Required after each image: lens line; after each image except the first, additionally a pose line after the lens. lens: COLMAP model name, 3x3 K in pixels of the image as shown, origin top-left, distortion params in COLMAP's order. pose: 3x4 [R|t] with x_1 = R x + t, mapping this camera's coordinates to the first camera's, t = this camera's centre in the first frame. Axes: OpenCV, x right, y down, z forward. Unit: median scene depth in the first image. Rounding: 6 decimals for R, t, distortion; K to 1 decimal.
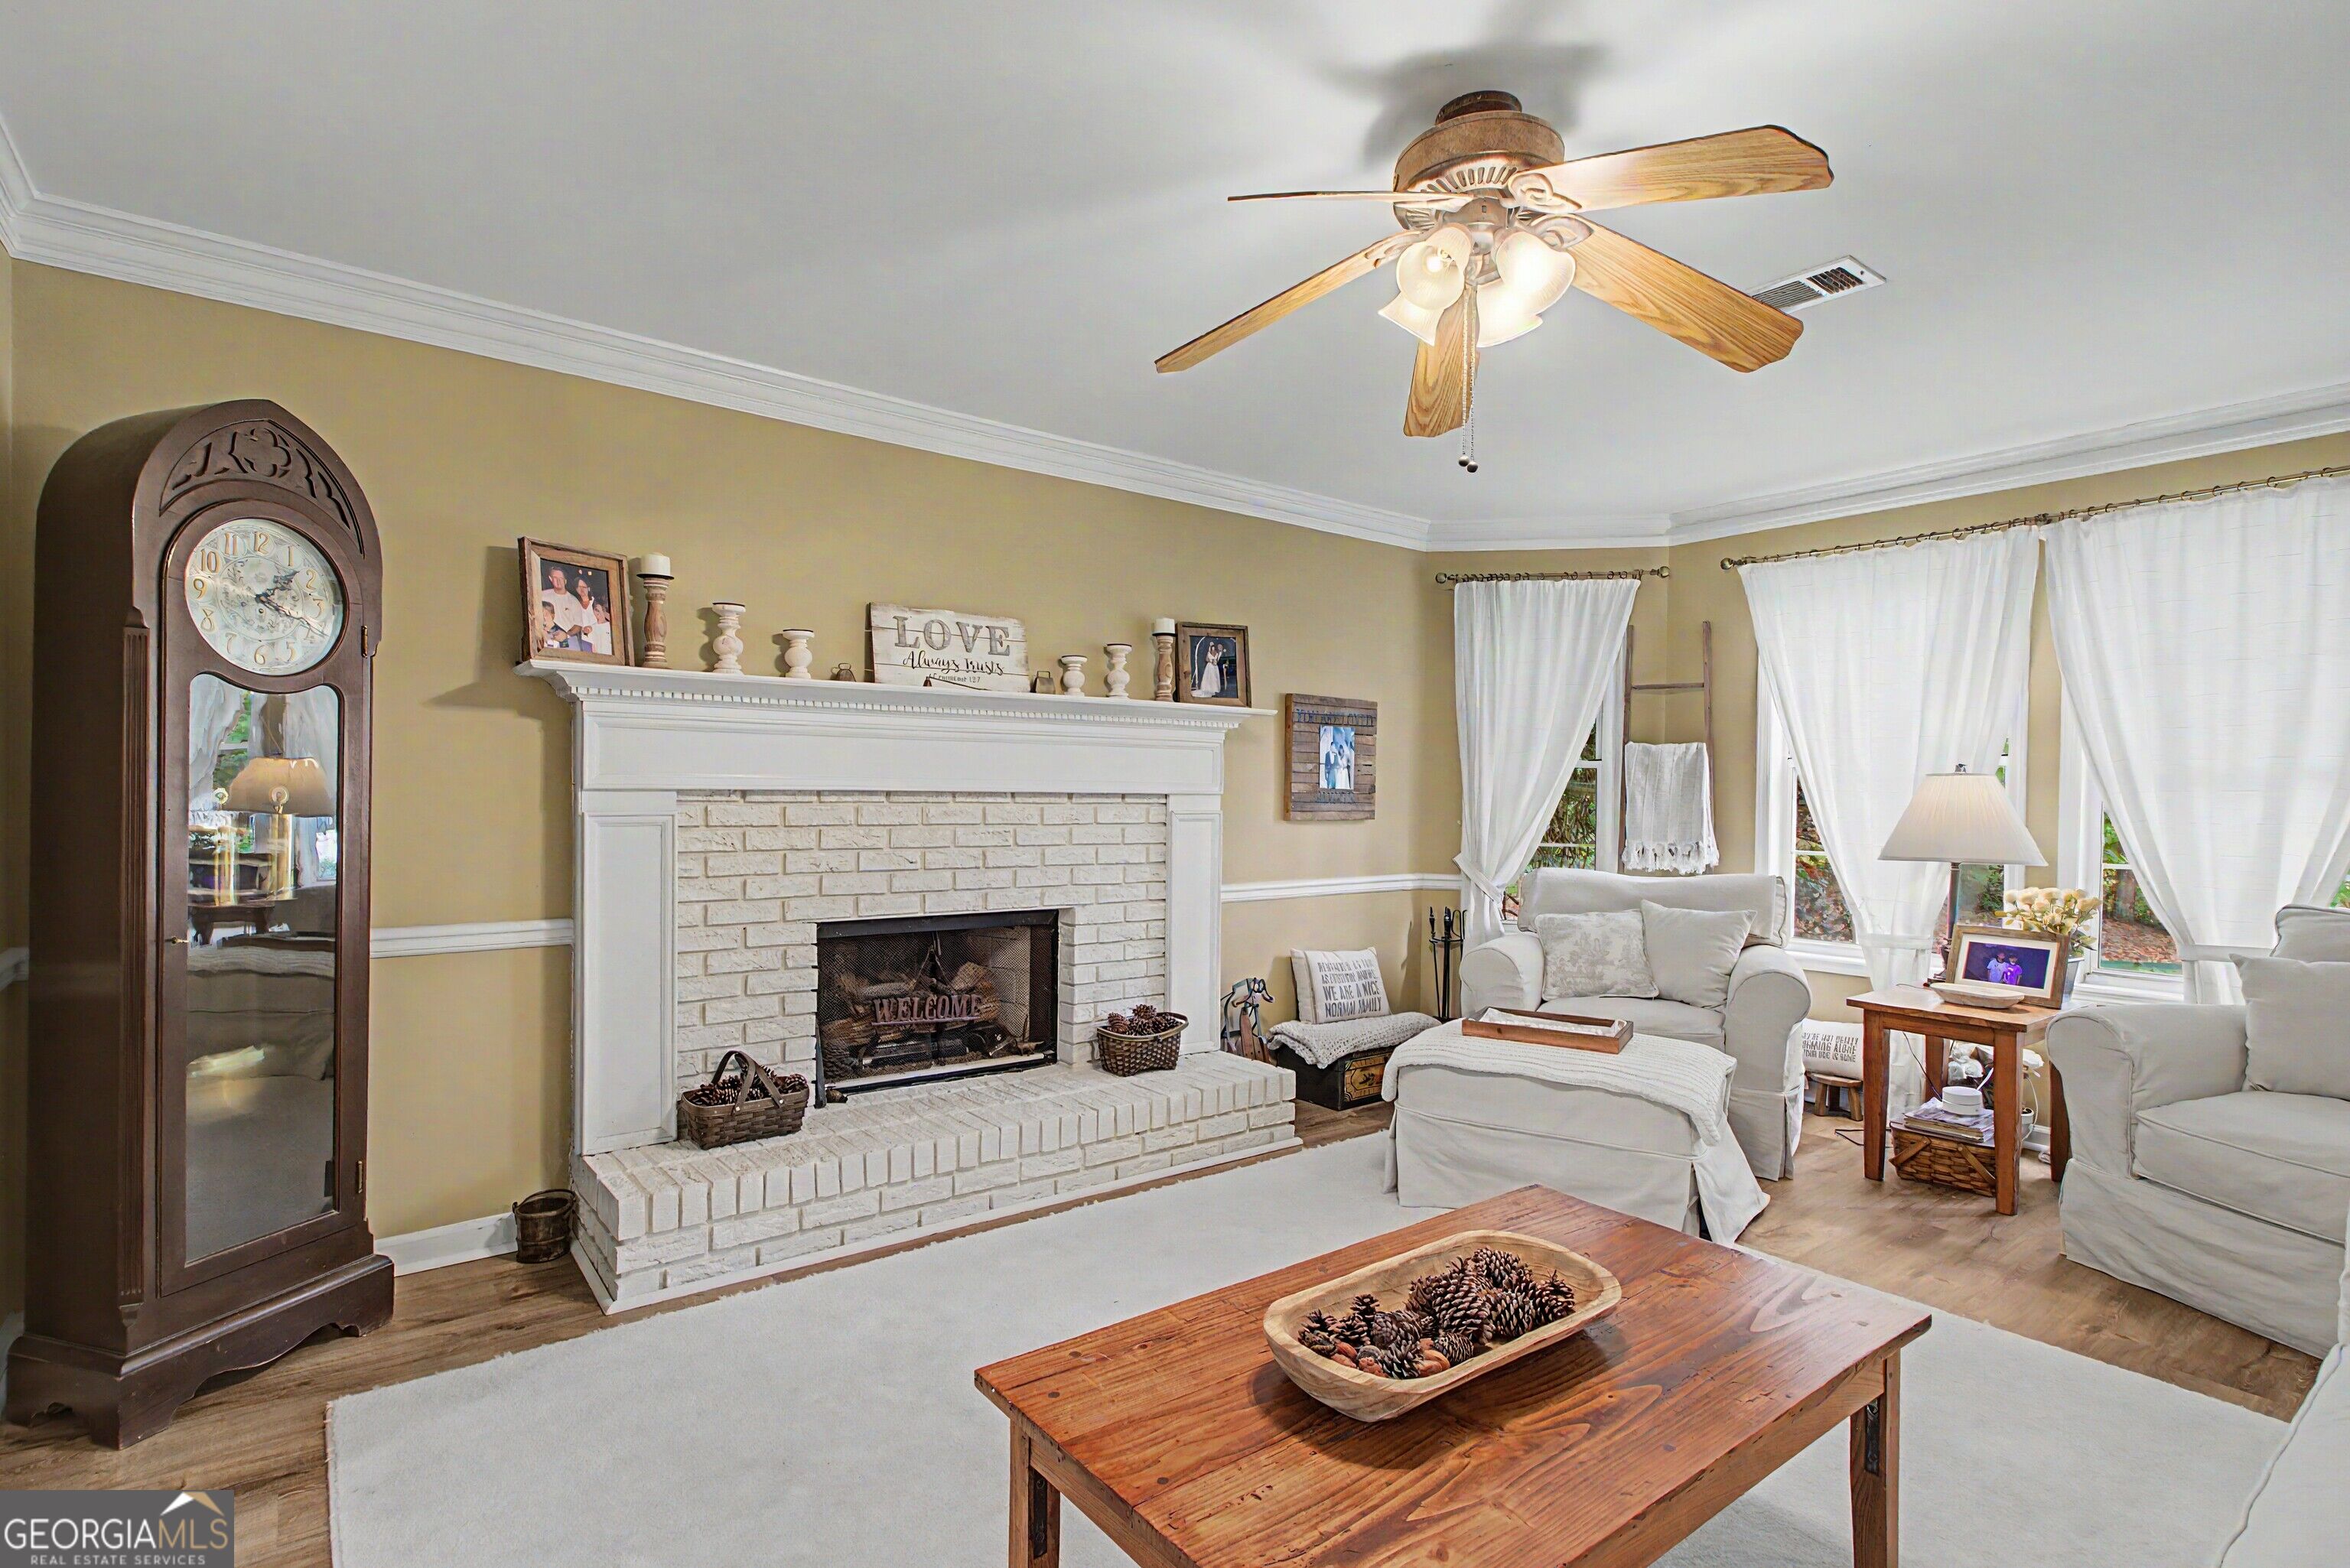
lens RADIAL K [[1117.0, 0, 1121.7], [0, 1117.0, 798.6], [0, 0, 1]] dist [0.010492, -0.001433]
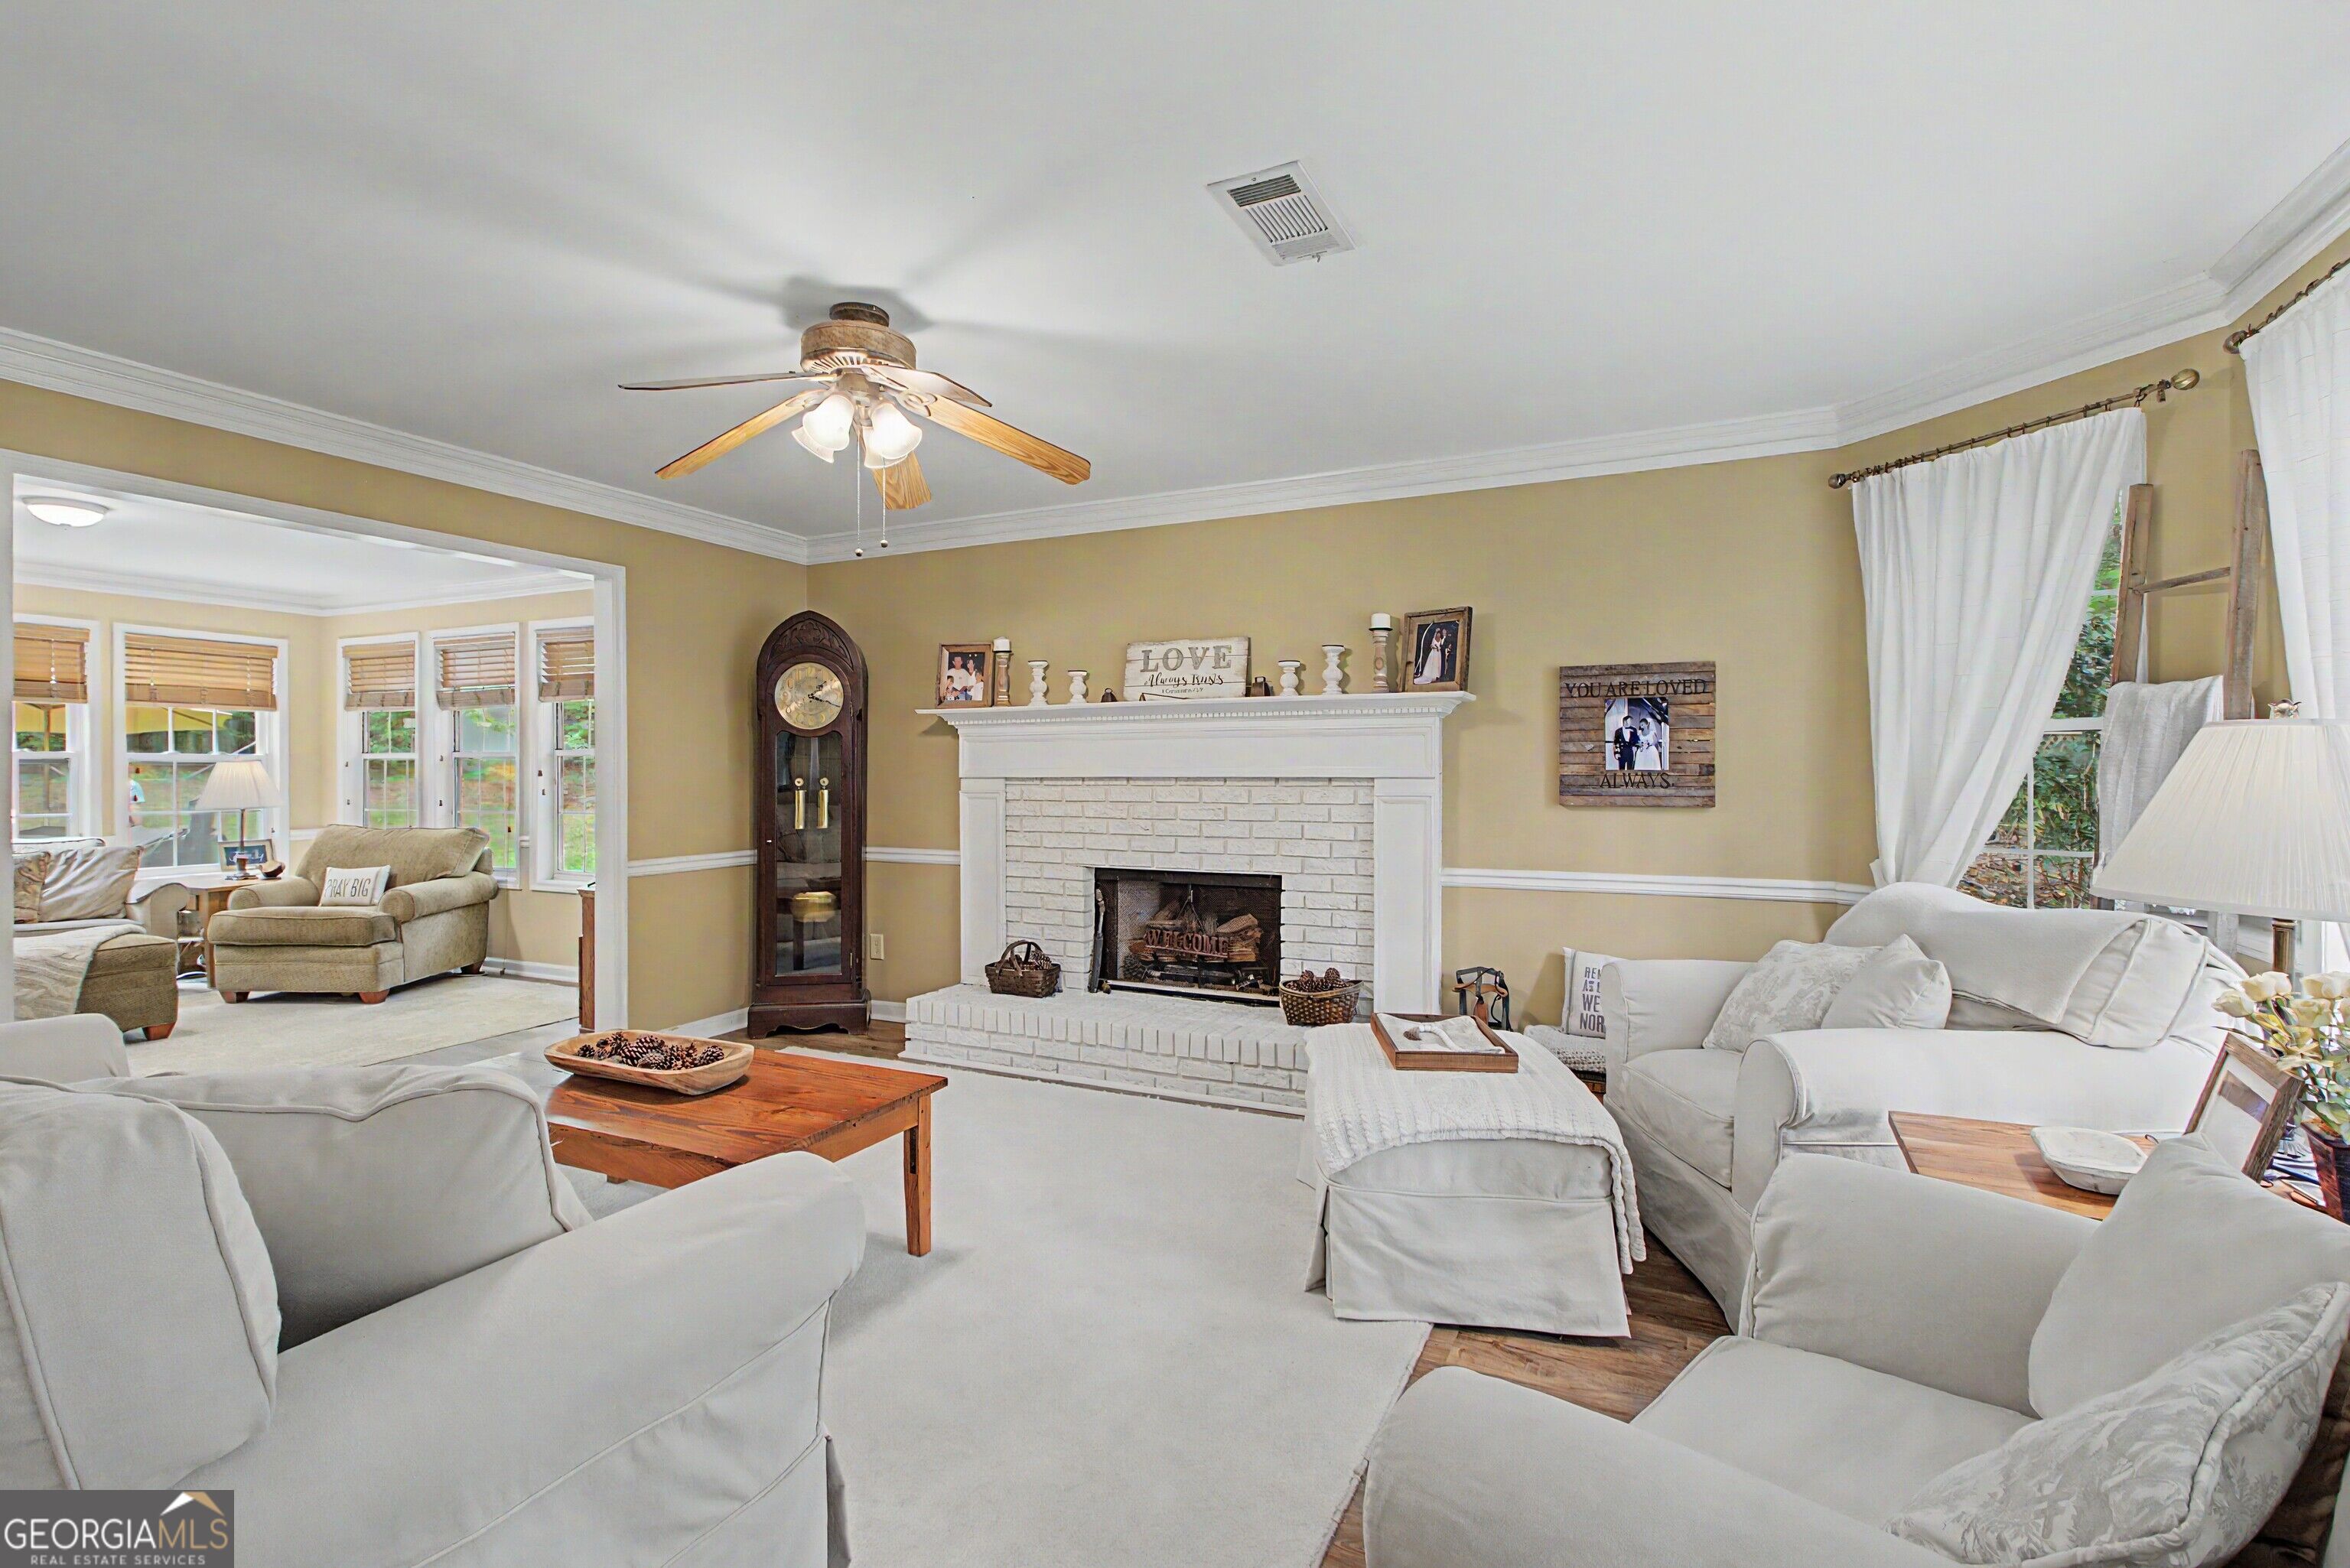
lens RADIAL K [[1117.0, 0, 1180.1], [0, 1117.0, 778.5], [0, 0, 1]] dist [0.010492, -0.001433]
pose [[0.469857, -0.006188, -0.882721, 0.946146], [0.001619, 0.999980, -0.006149, 0.002895], [0.882741, 0.001460, 0.469857, 0.353589]]
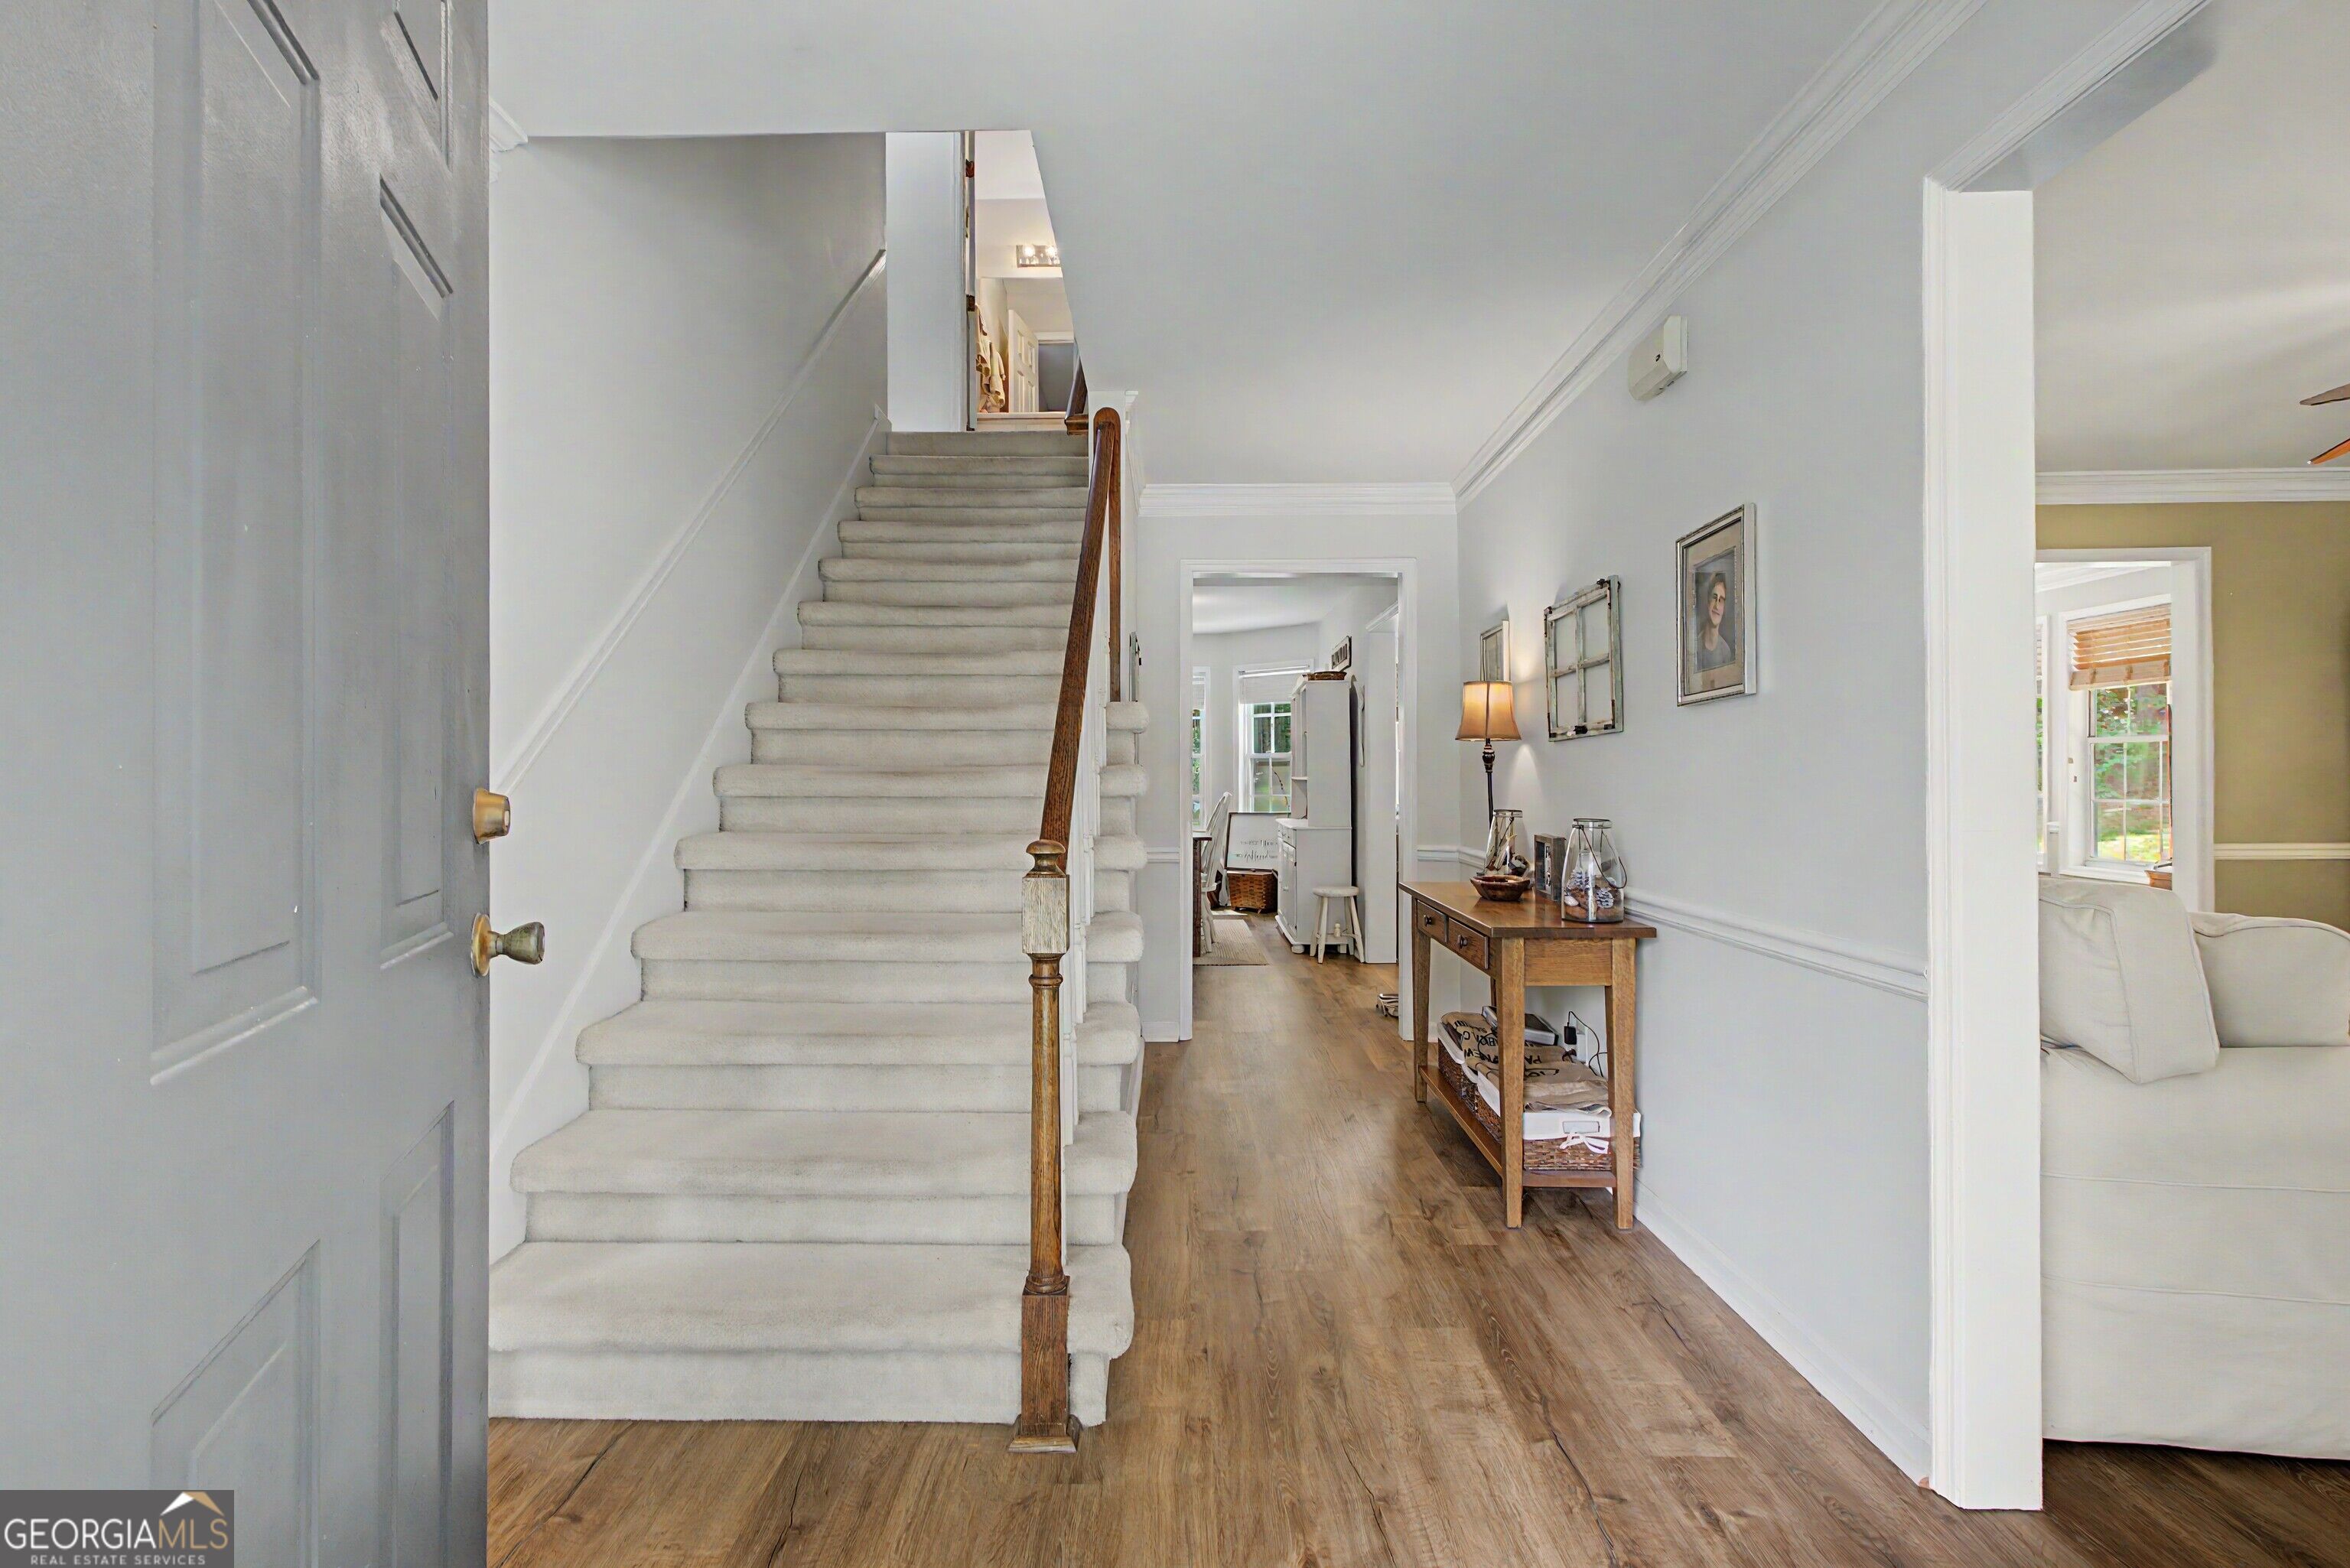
lens RADIAL K [[1117.0, 0, 1133.0], [0, 1117.0, 772.1], [0, 0, 1]] dist [0.010492, -0.001433]
pose [[-0.612915, -0.012165, -0.790055, 1.256827], [-0.008127, 0.999926, -0.009092, 0.027884], [0.790107, 0.000848, -0.612968, 0.219946]]
